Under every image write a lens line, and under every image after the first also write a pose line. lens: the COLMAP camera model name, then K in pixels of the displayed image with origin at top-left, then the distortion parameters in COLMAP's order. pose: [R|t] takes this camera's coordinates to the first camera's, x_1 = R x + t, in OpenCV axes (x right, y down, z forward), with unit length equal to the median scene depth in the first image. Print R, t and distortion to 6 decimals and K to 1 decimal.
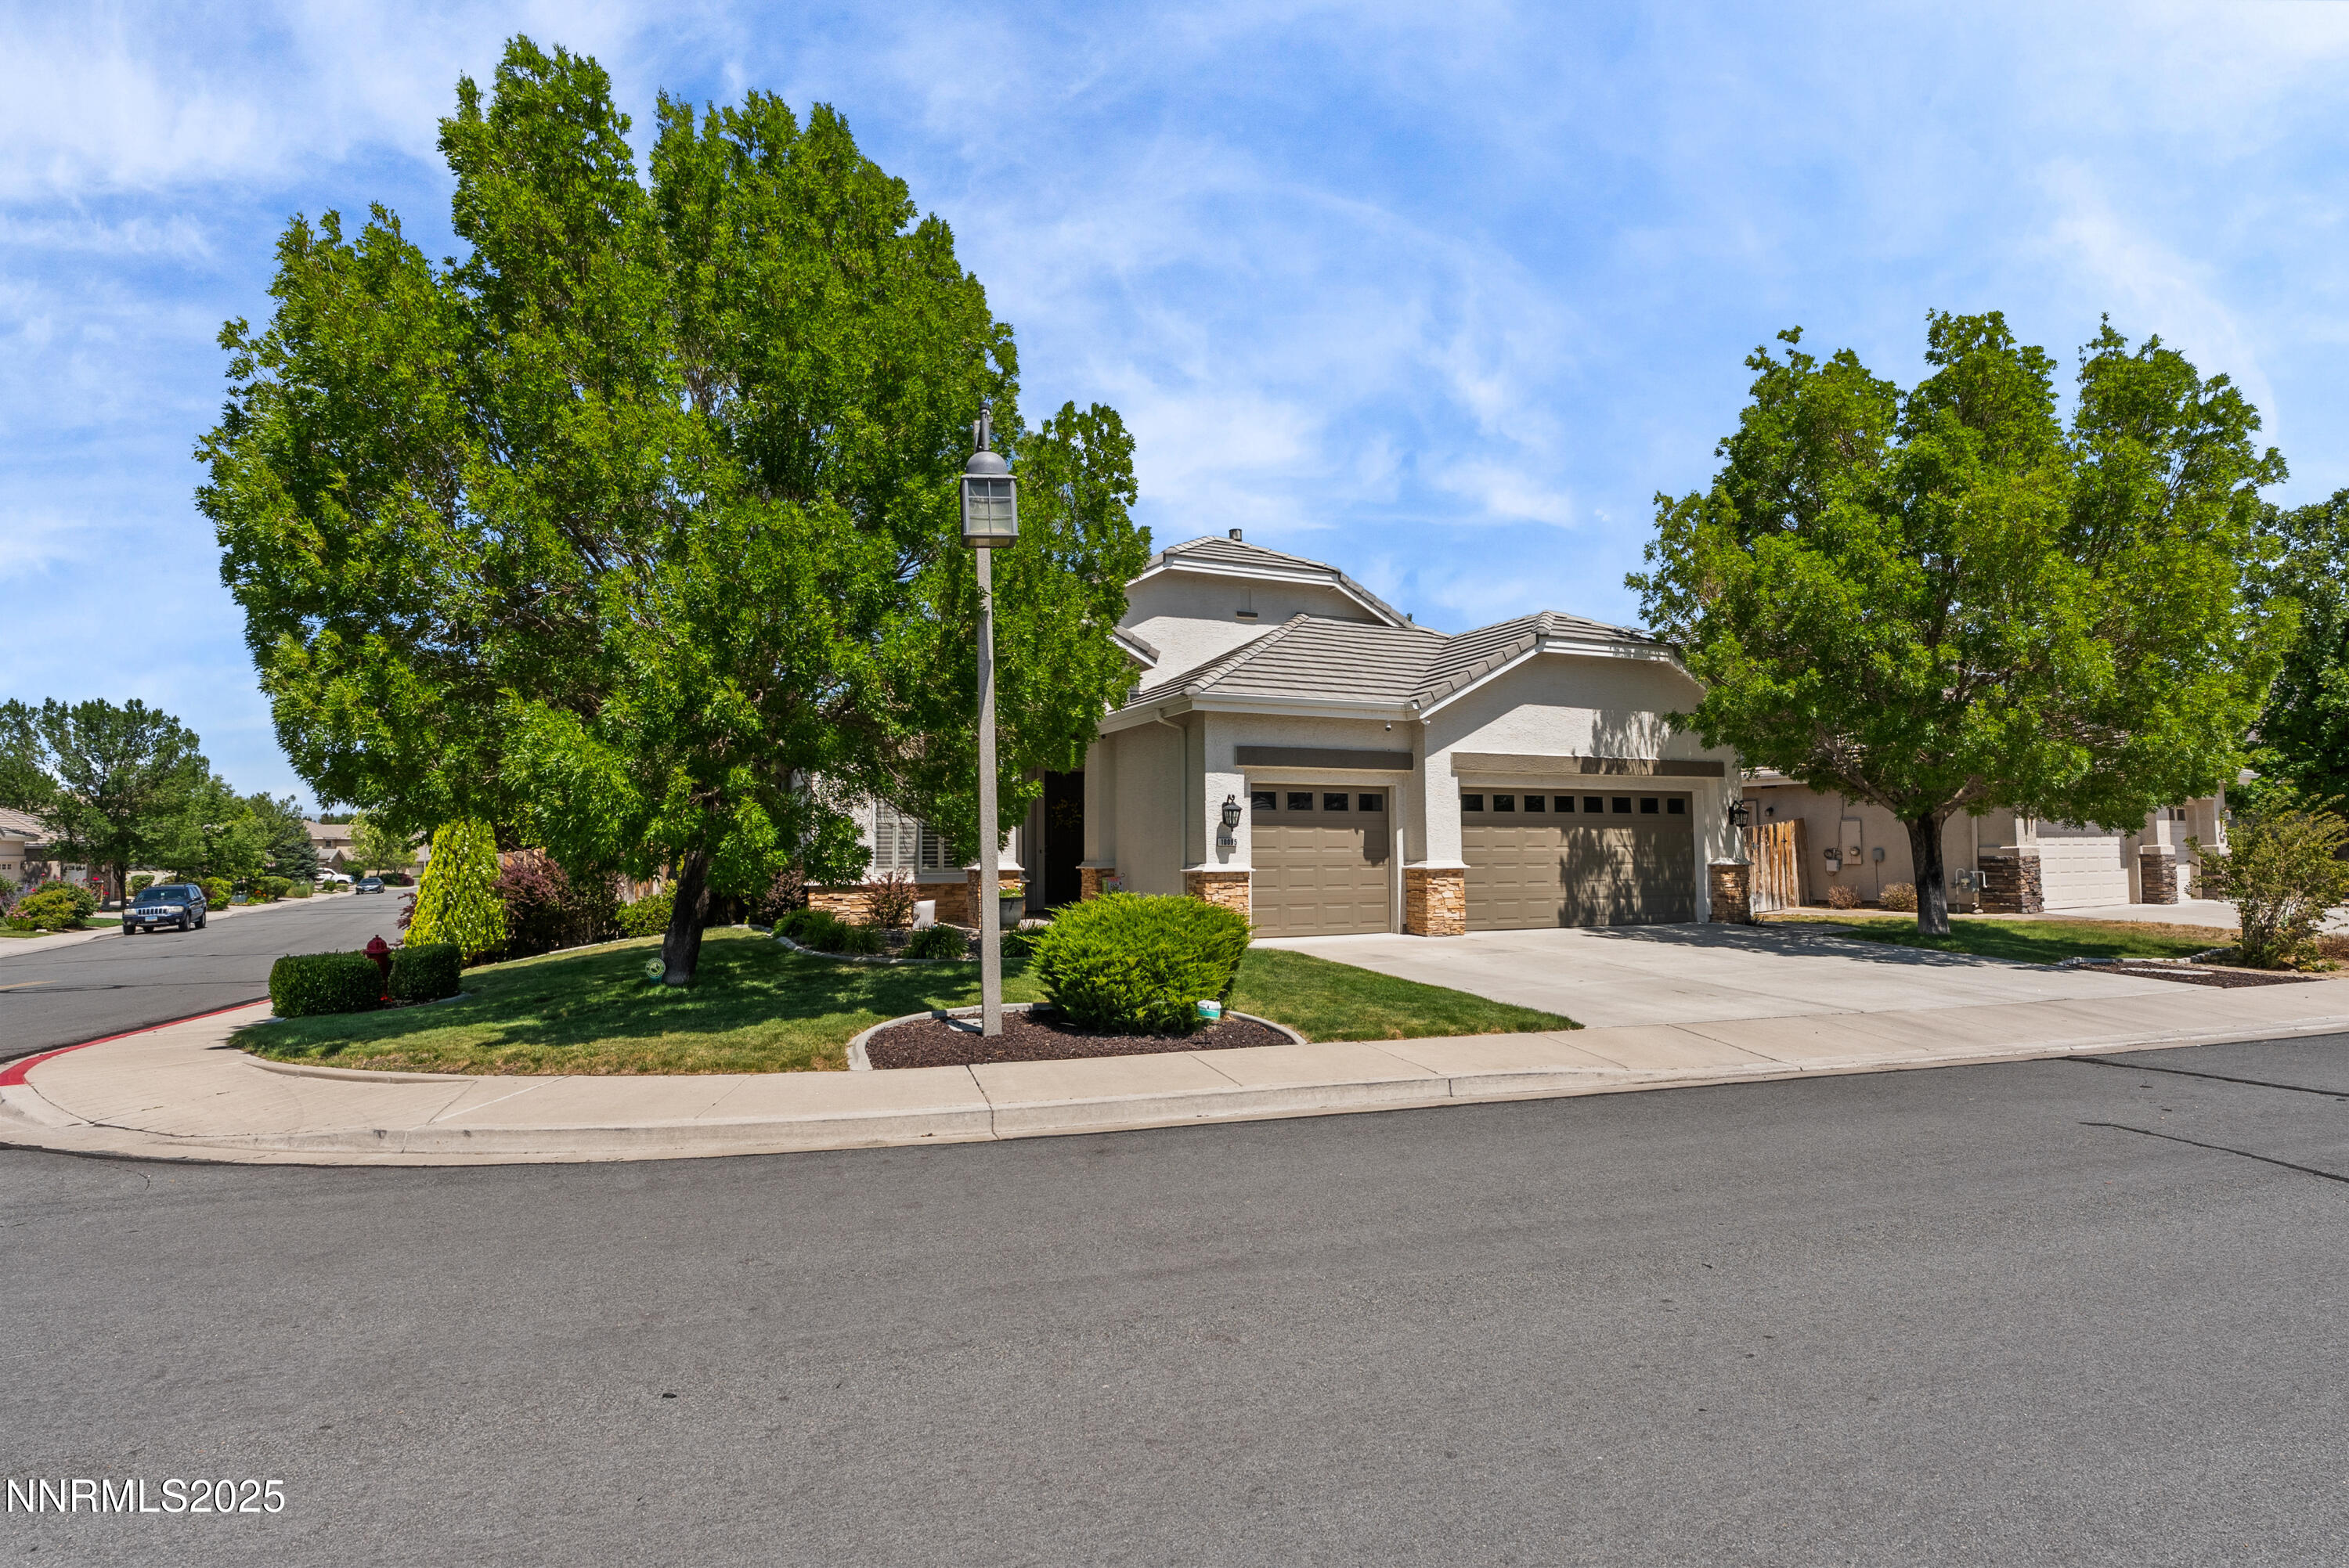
lens RADIAL K [[1207.8, 0, 1174.5], [0, 1207.8, 784.0], [0, 0, 1]] dist [-0.003113, 0.001496]
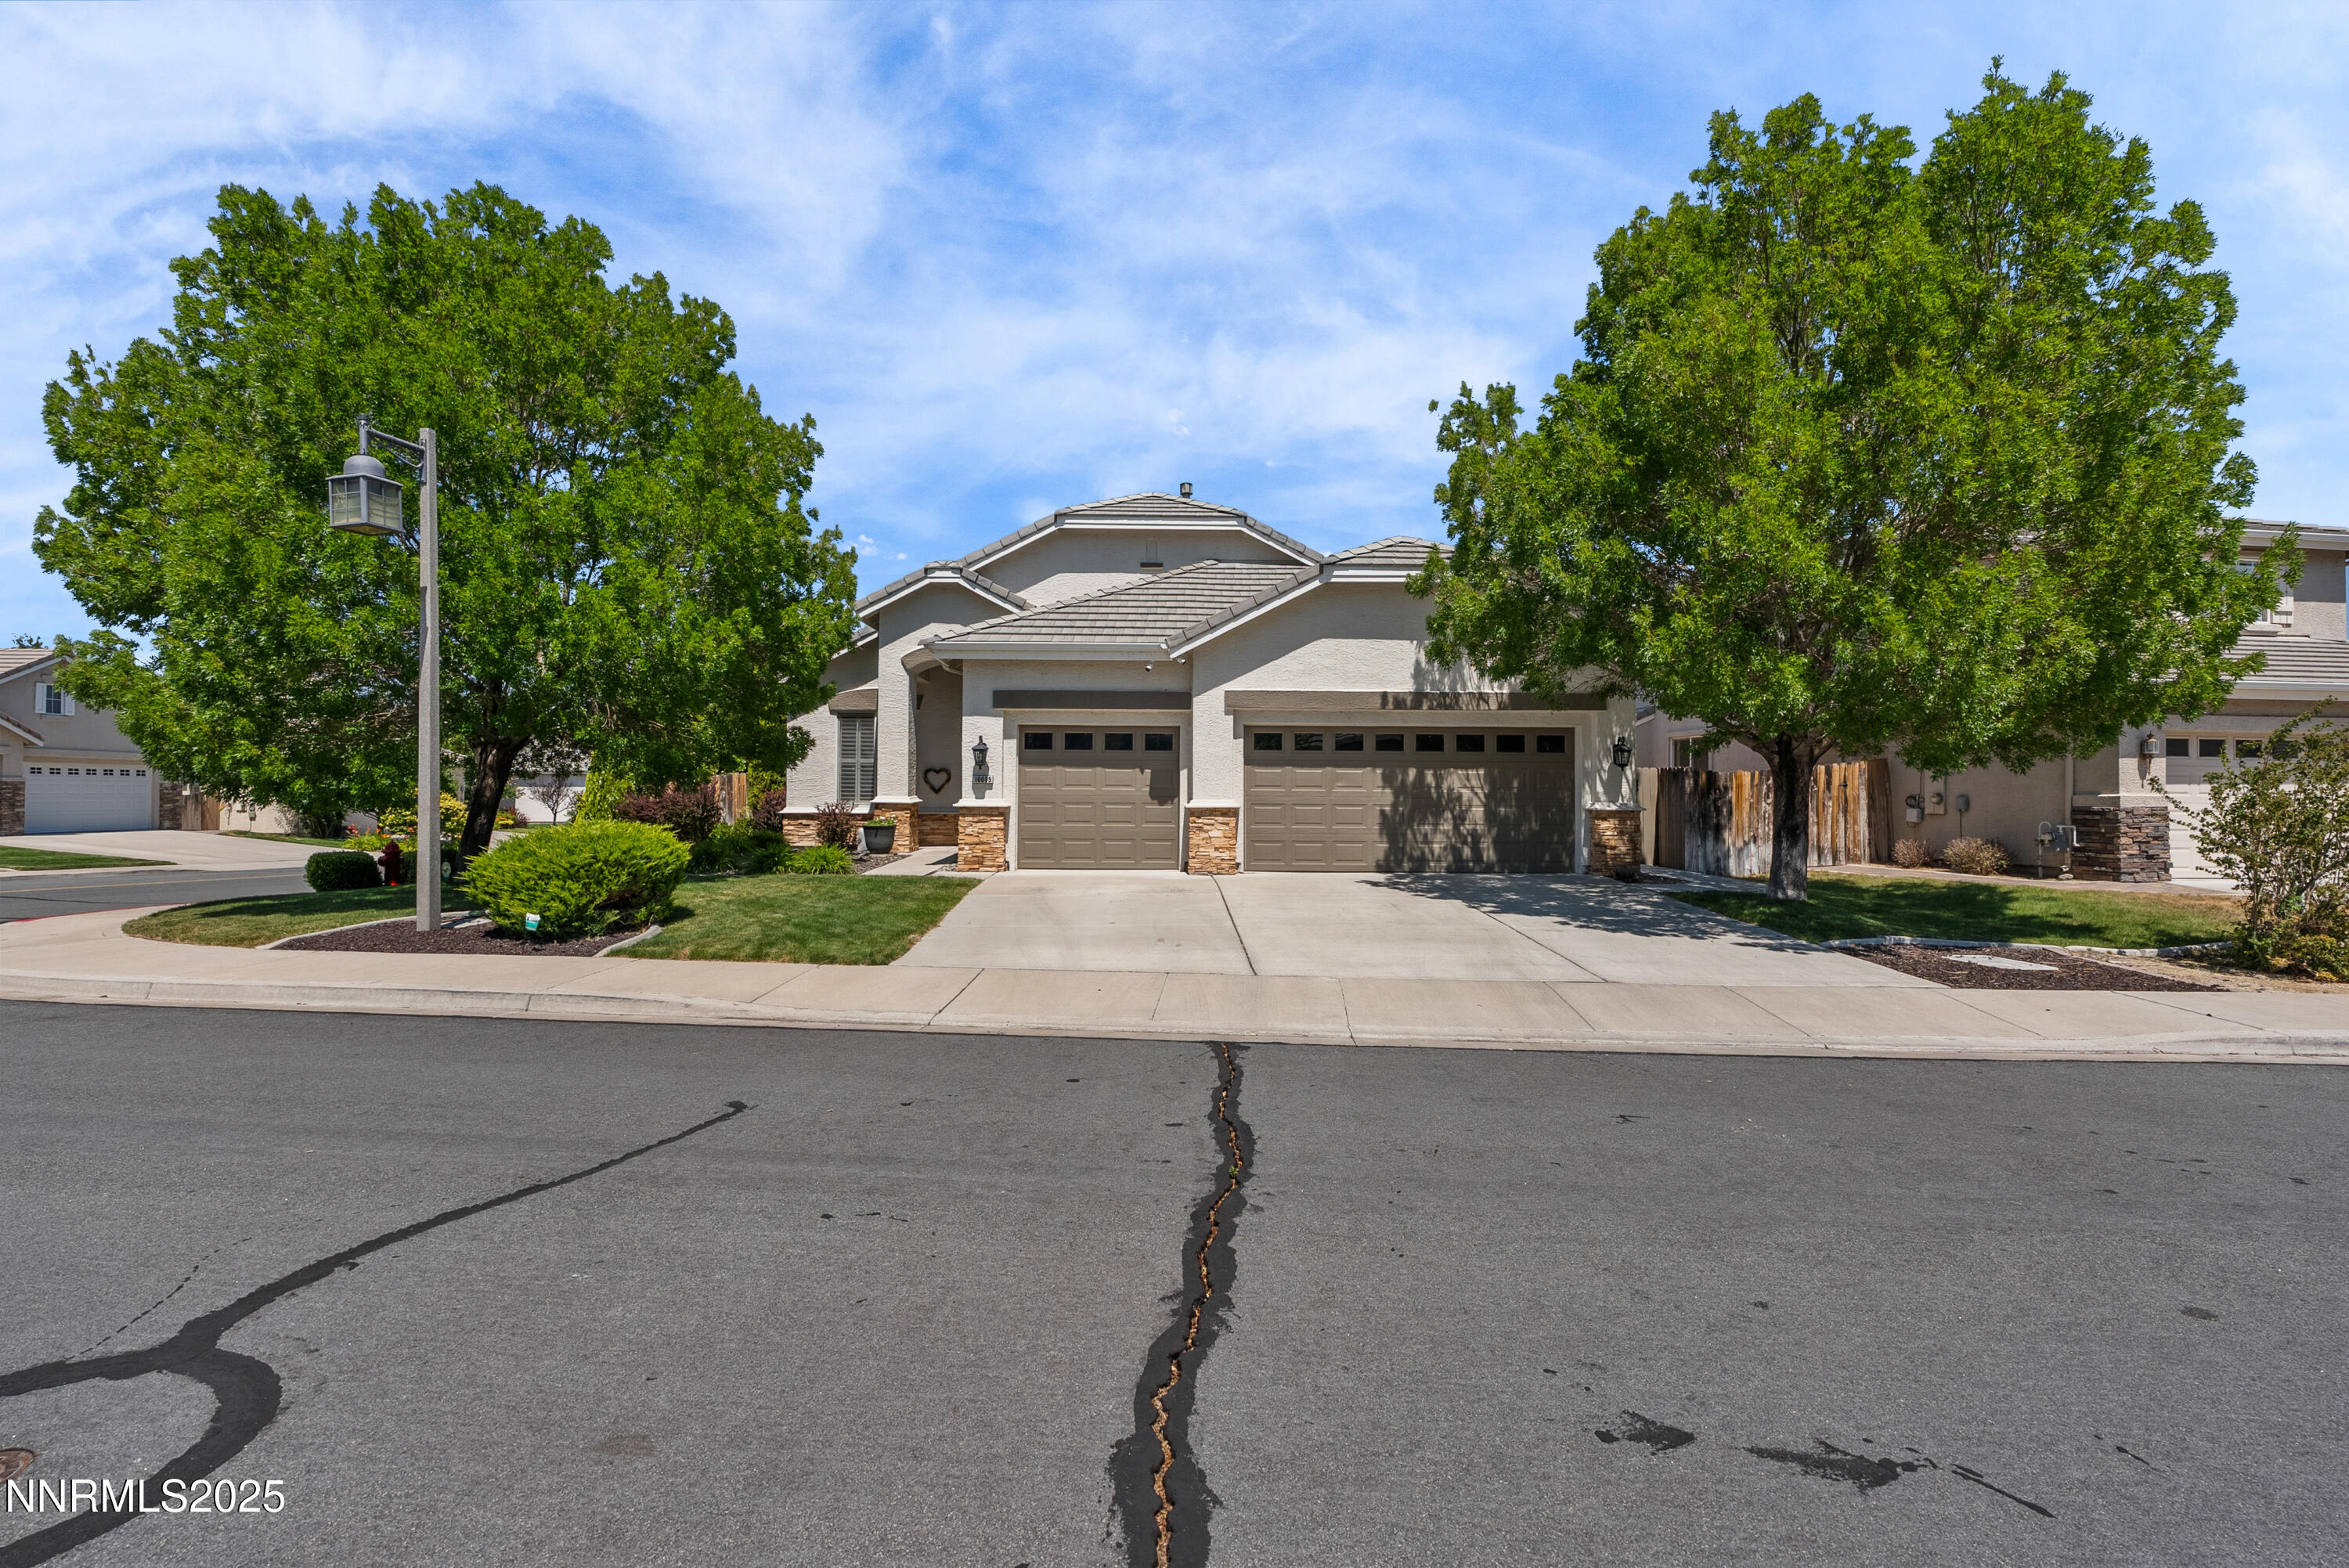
lens RADIAL K [[1066.5, 0, 1167.7], [0, 1066.5, 784.4], [0, 0, 1]] dist [-0.004491, 0.001105]
pose [[0.910936, 0.008473, -0.412460, 0.547688], [0.011915, 0.998832, 0.046832, 0.008836], [0.412375, -0.047575, 0.909771, 0.181270]]
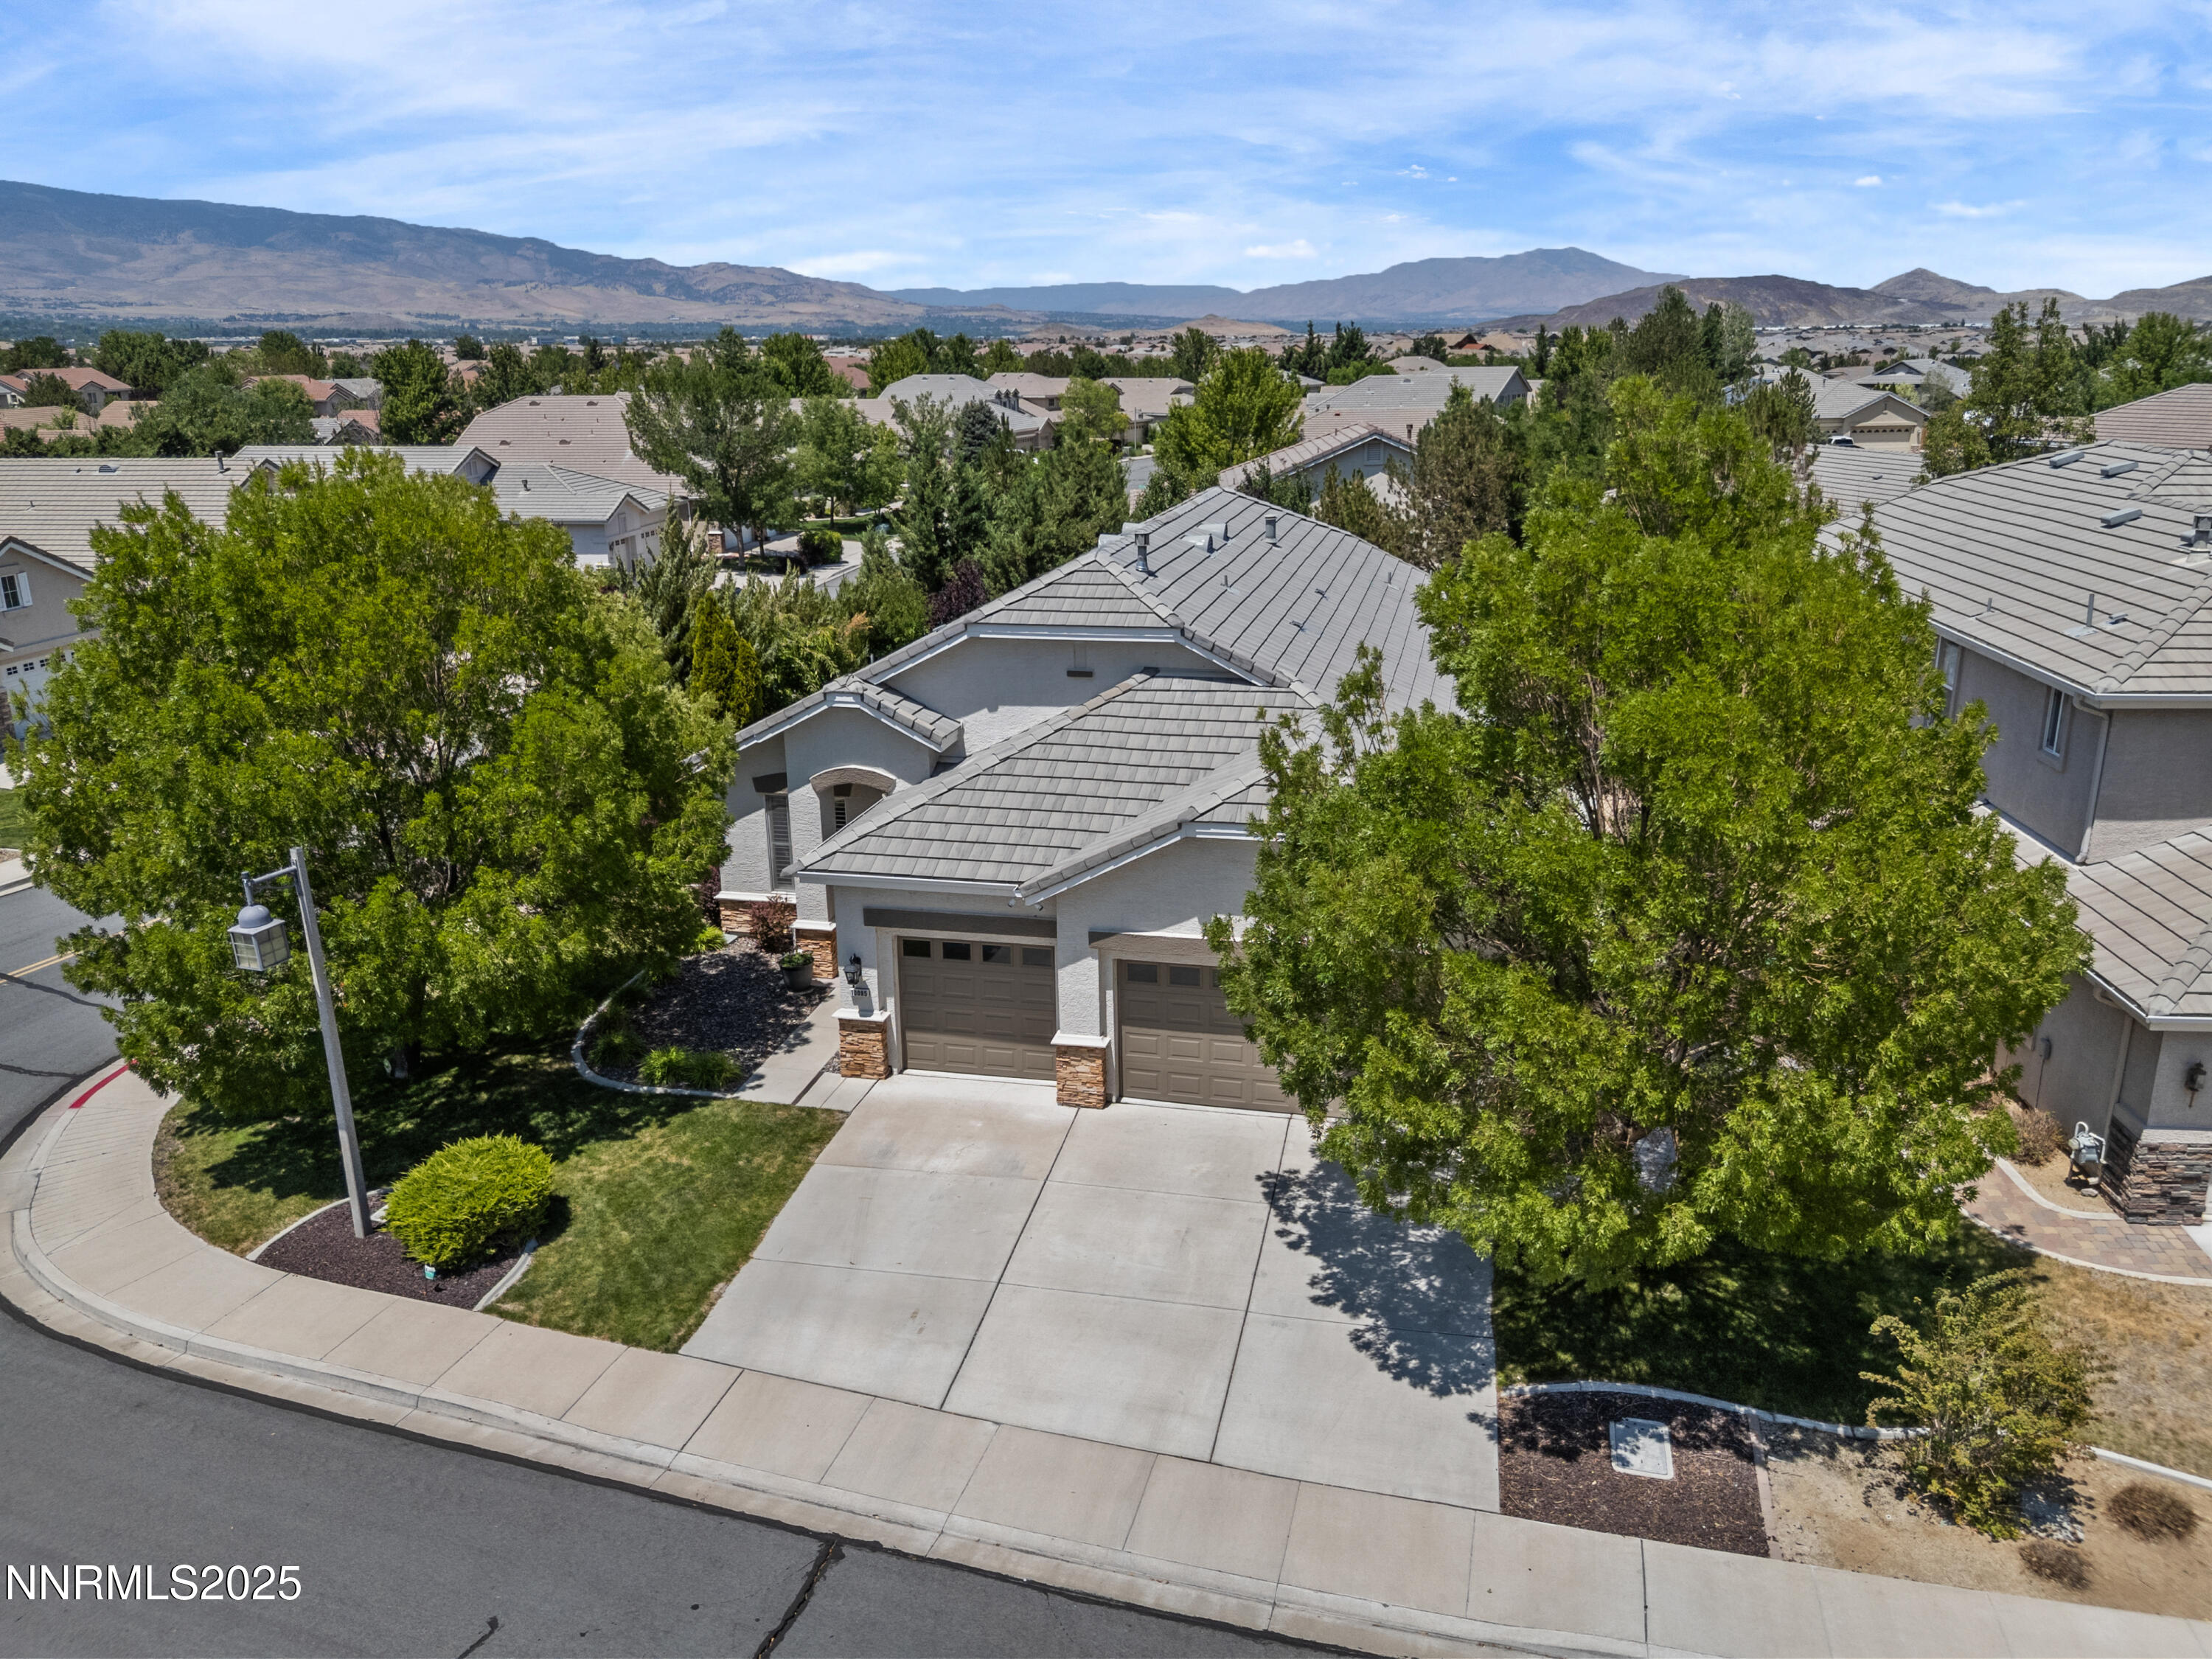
lens RADIAL K [[1634.6, 0, 1106.0], [0, 1634.6, 829.5], [0, 0, 1]] dist [0.059725, -0.055846]
pose [[0.790037, 0.173394, -0.588028, 0.972106], [0.044777, 0.940287, 0.337425, -0.528373], [0.611422, -0.292908, 0.735097, 0.097910]]
